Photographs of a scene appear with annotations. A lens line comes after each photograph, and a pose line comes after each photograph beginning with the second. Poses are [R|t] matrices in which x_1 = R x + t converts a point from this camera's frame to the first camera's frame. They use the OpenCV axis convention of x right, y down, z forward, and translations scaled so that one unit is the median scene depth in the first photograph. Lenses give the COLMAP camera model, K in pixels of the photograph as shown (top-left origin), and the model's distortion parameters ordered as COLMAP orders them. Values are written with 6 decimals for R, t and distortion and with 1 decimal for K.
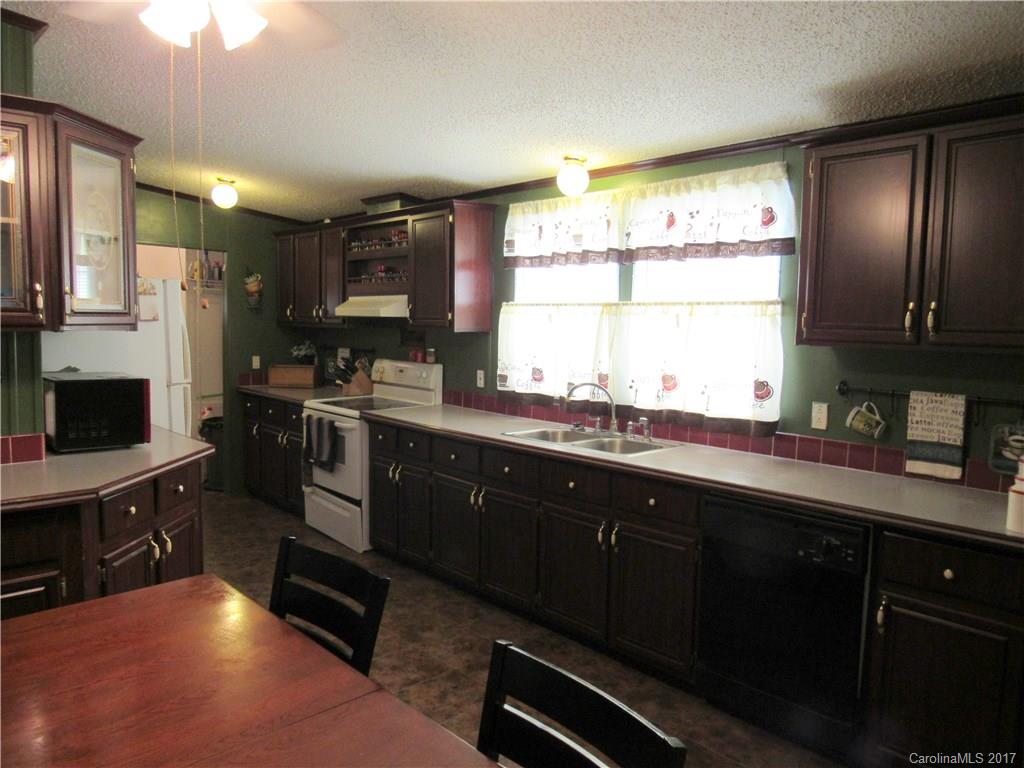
lens RADIAL K [[742.6, 0, 518.2], [0, 742.6, 388.0], [0, 0, 1]] dist [-0.013506, -0.000070]
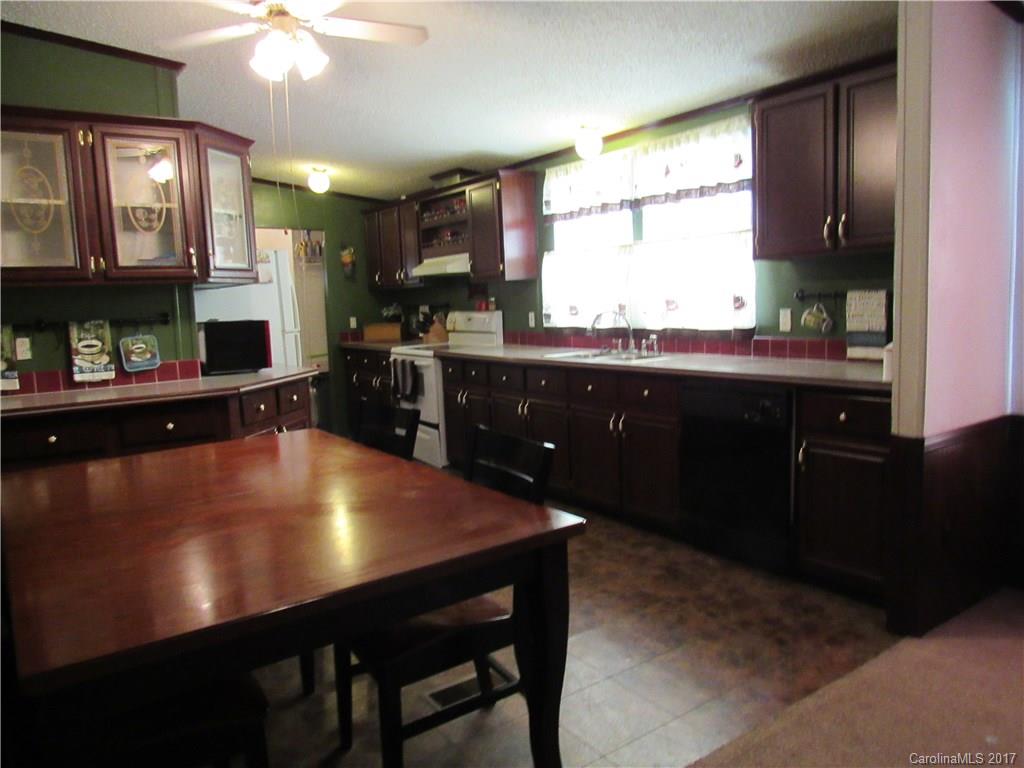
lens RADIAL K [[742.6, 0, 517.5], [0, 742.6, 383.0], [0, 0, 1]] dist [-0.013506, -0.000070]
pose [[0.989335, -0.041766, -0.139542, 0.107254], [0.045279, 0.998730, 0.022096, 0.075073], [0.138442, -0.028179, 0.989970, -0.222646]]
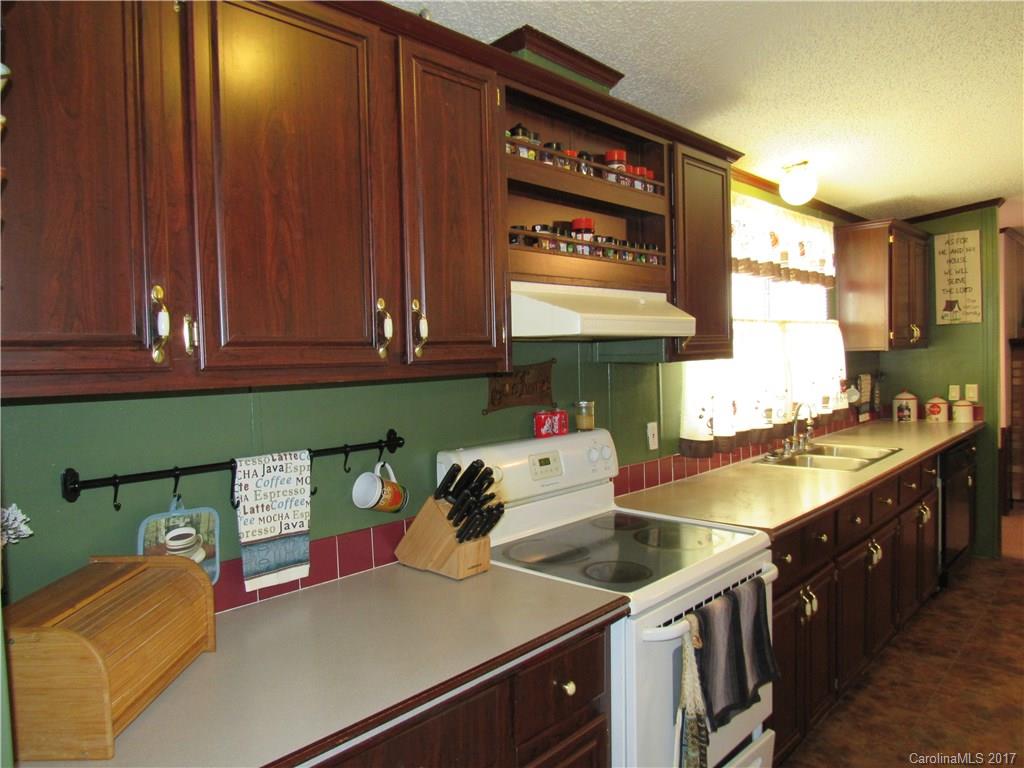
lens RADIAL K [[742.6, 0, 510.7], [0, 742.6, 380.3], [0, 0, 1]] dist [-0.013506, -0.000070]
pose [[-0.105769, -0.059440, 0.992613, -0.795853], [0.108920, 0.991513, 0.070981, -0.141152], [-0.988407, 0.115623, -0.098397, 1.426717]]
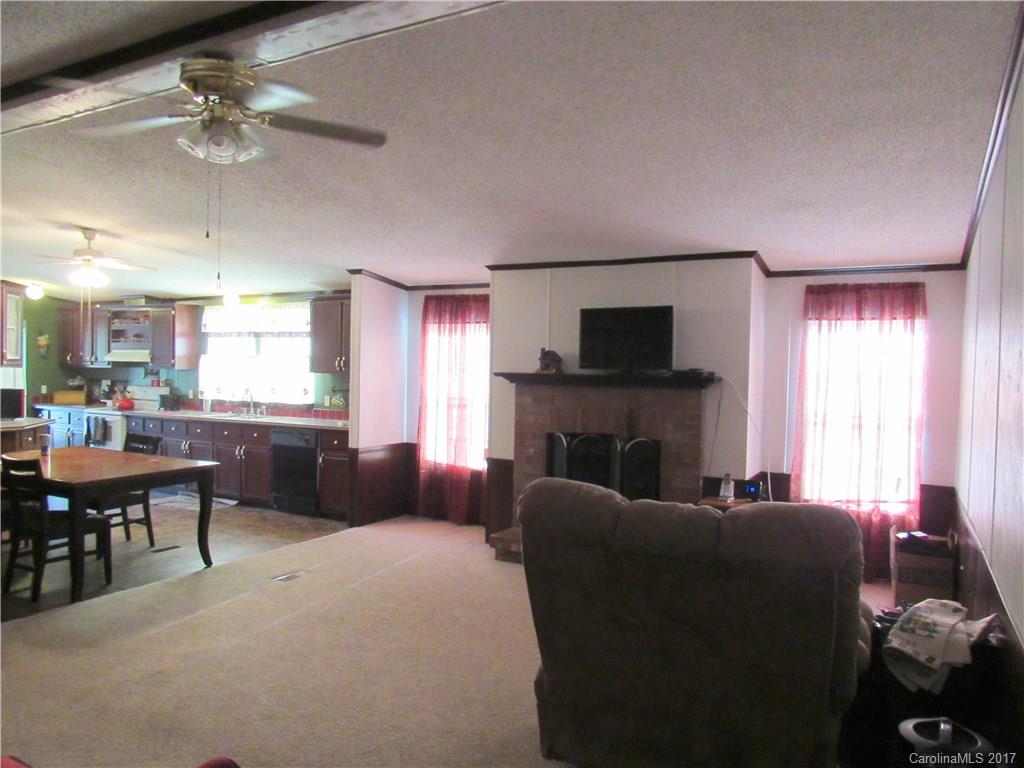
lens RADIAL K [[742.6, 0, 506.4], [0, 742.6, 380.1], [0, 0, 1]] dist [-0.013506, -0.000070]
pose [[0.951871, -0.007031, 0.306418, 0.169043], [0.027364, 0.997694, -0.062109, 0.113004], [-0.305274, 0.067505, 0.949869, -1.290261]]
